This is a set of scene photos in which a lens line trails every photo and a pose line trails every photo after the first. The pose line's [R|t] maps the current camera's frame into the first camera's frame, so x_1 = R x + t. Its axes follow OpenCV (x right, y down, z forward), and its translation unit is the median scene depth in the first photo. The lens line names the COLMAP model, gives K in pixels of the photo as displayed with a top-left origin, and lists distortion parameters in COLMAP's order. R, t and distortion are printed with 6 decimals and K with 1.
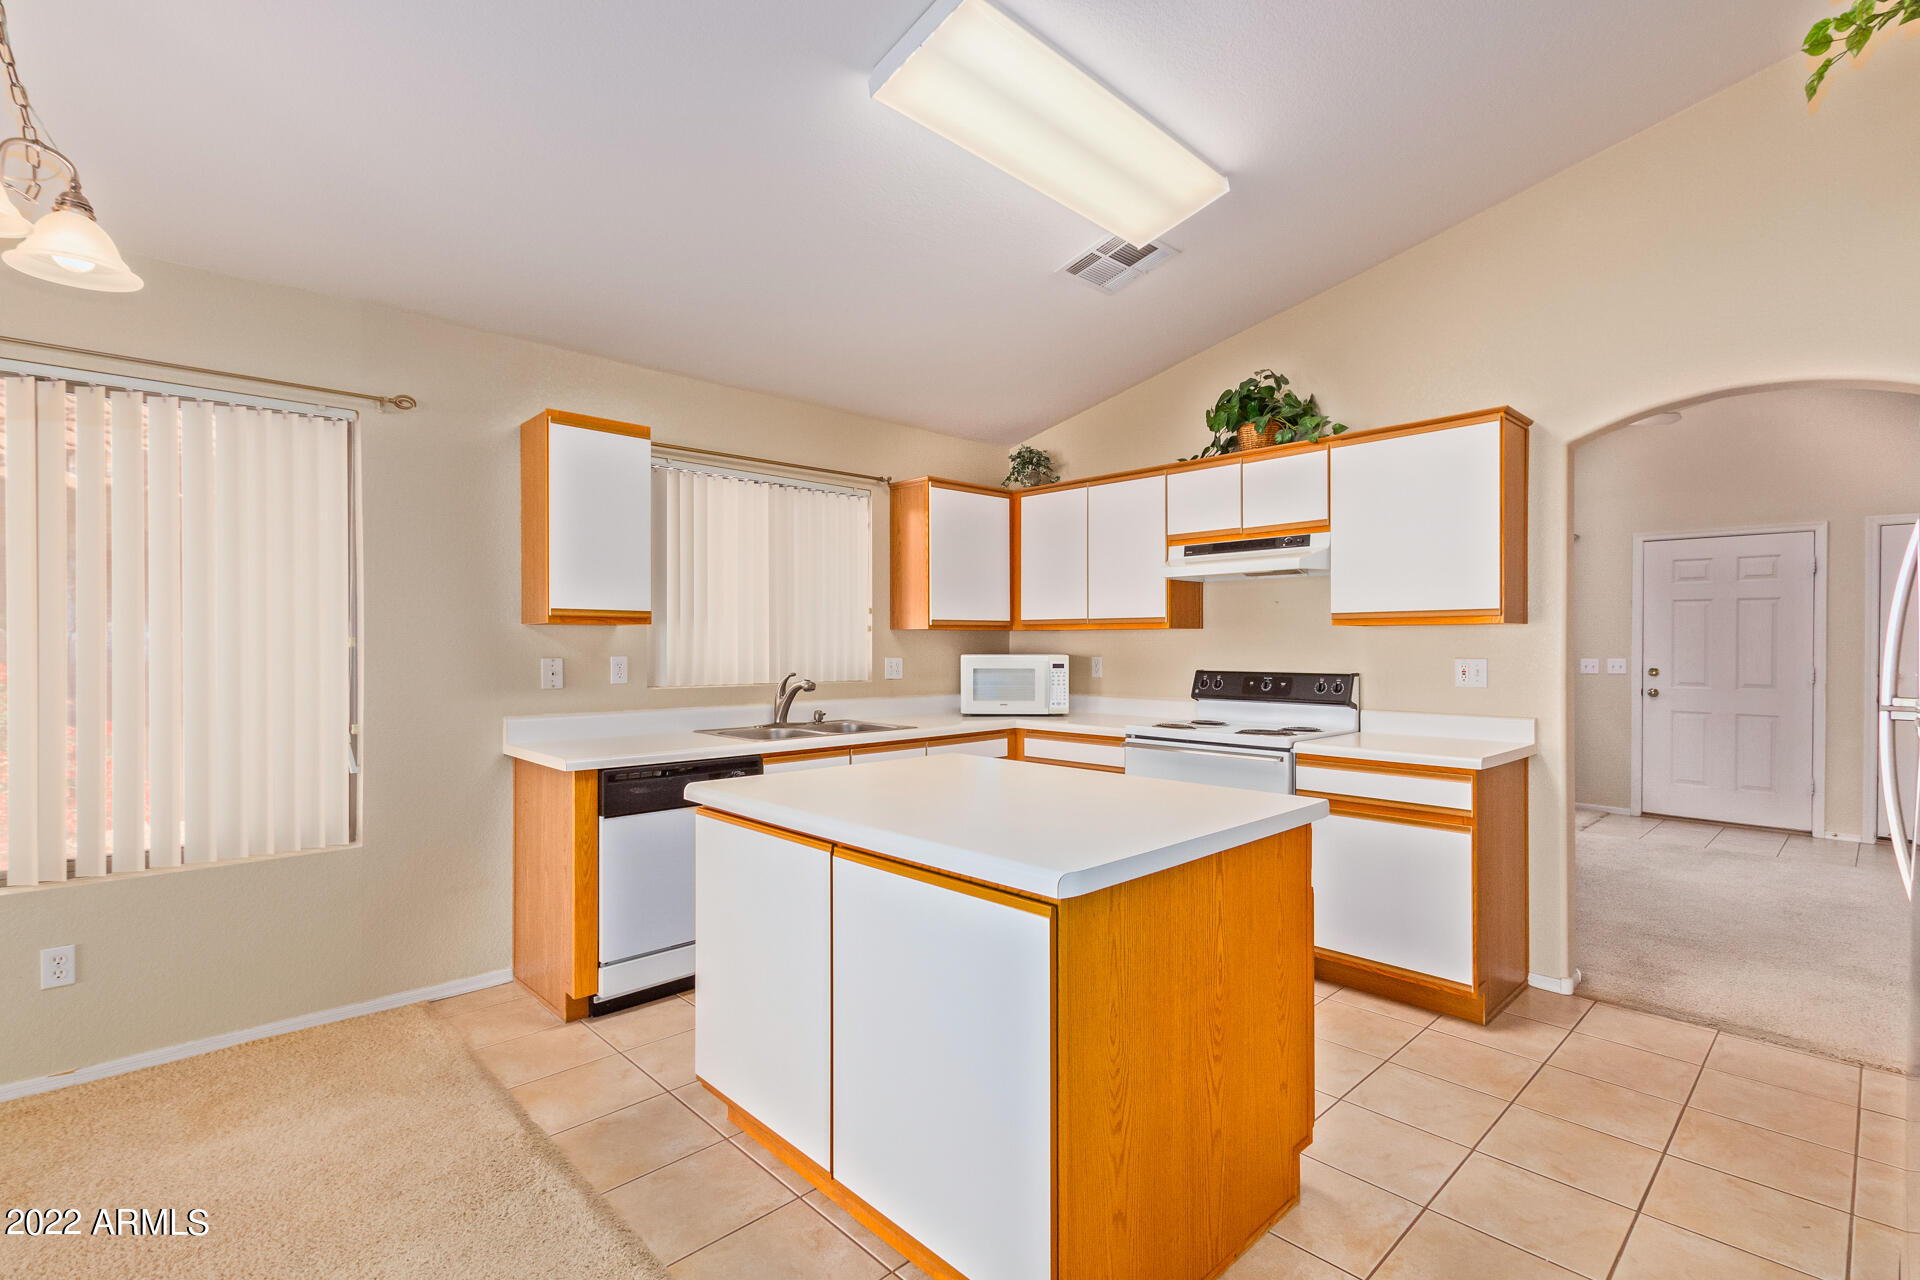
lens RADIAL K [[881.5, 0, 967.2], [0, 881.5, 645.9], [0, 0, 1]] dist [0.006620, -0.003775]
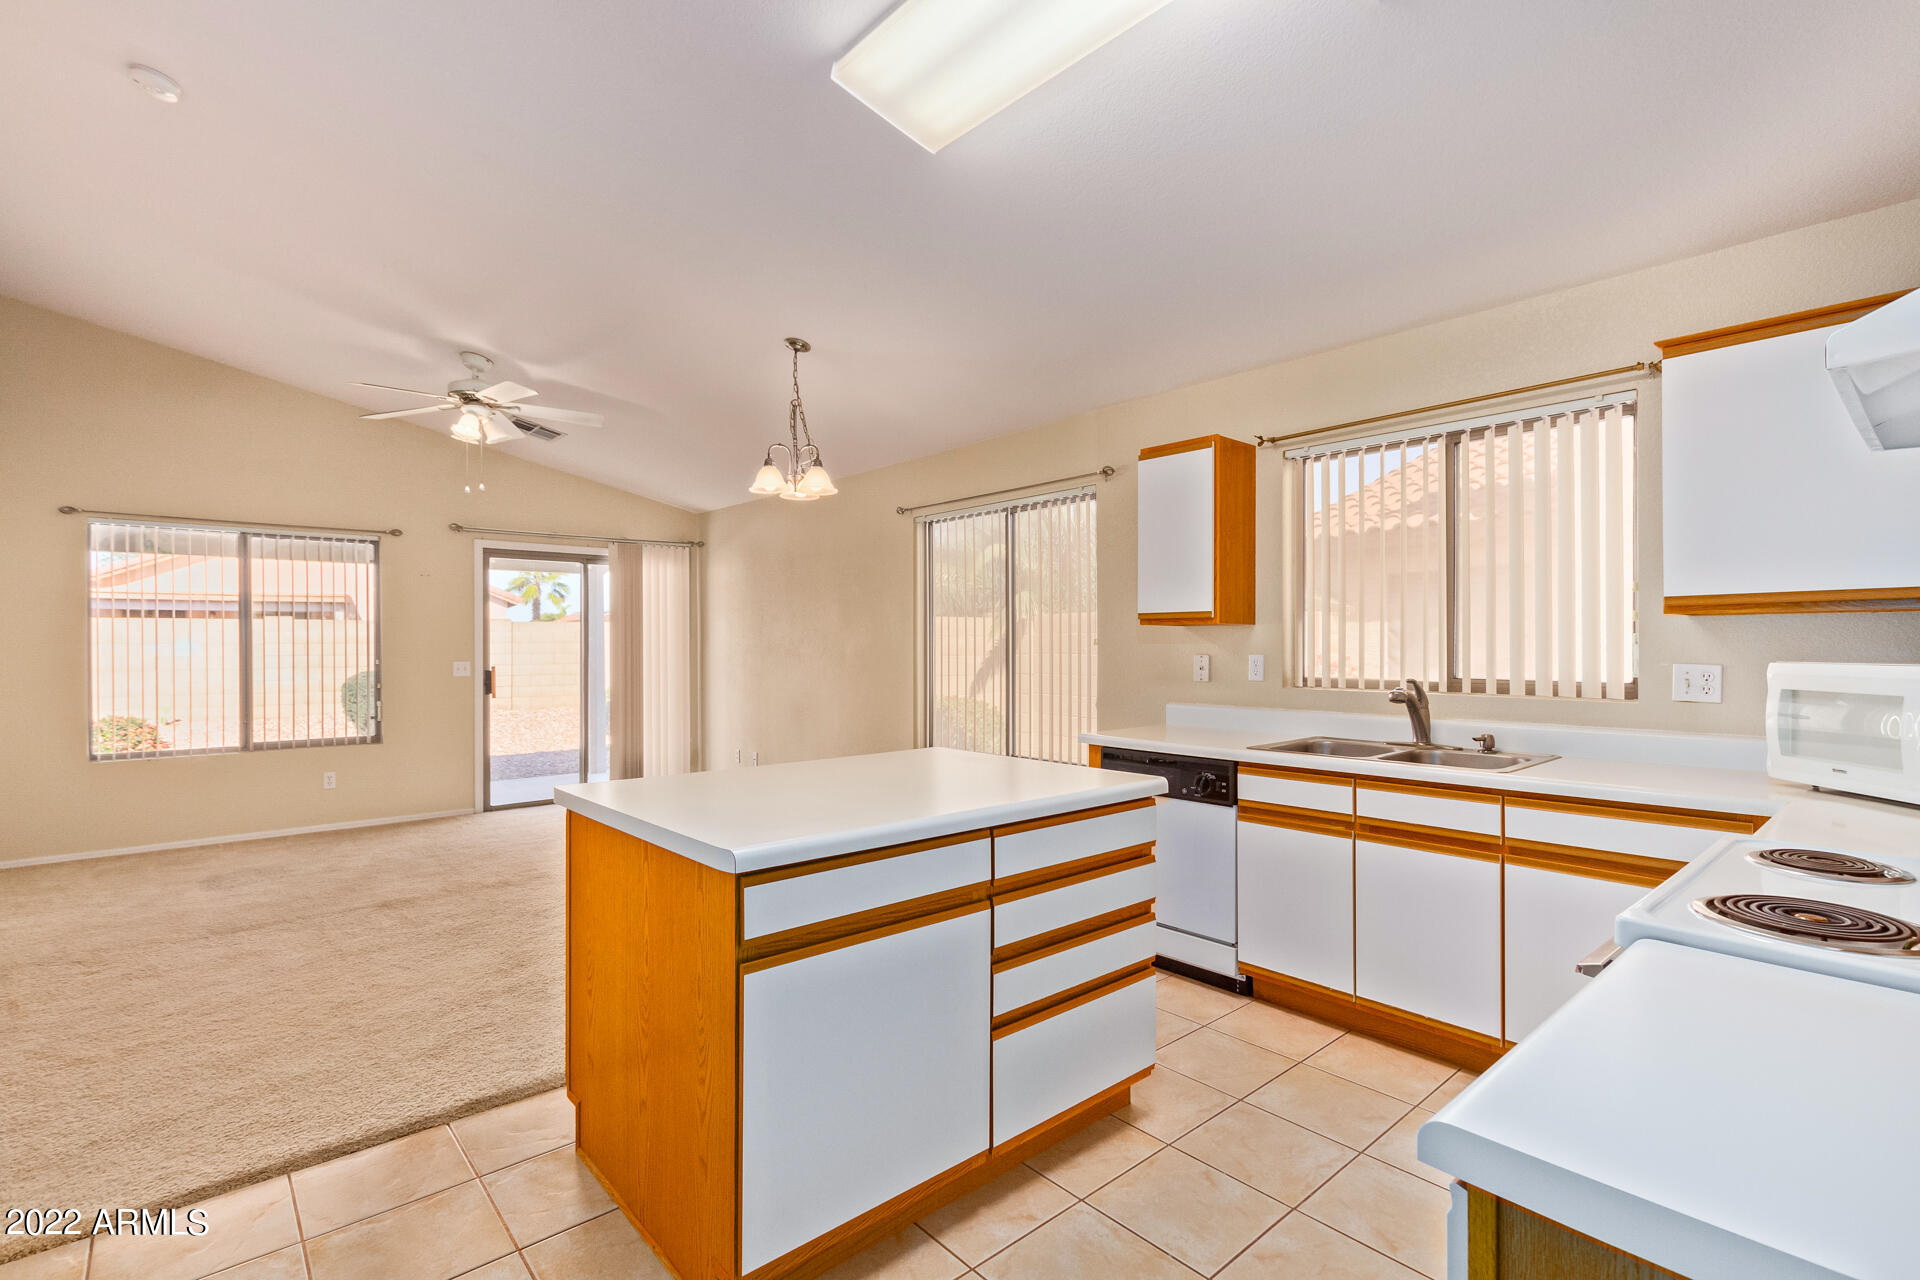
lens RADIAL K [[881.5, 0, 969.4], [0, 881.5, 642.7], [0, 0, 1]] dist [0.006620, -0.003775]
pose [[-0.037875, -0.001354, -0.999282, 0.662417], [0.000857, 0.999999, -0.001388, -0.000509], [0.999282, -0.000909, -0.037874, 0.708689]]
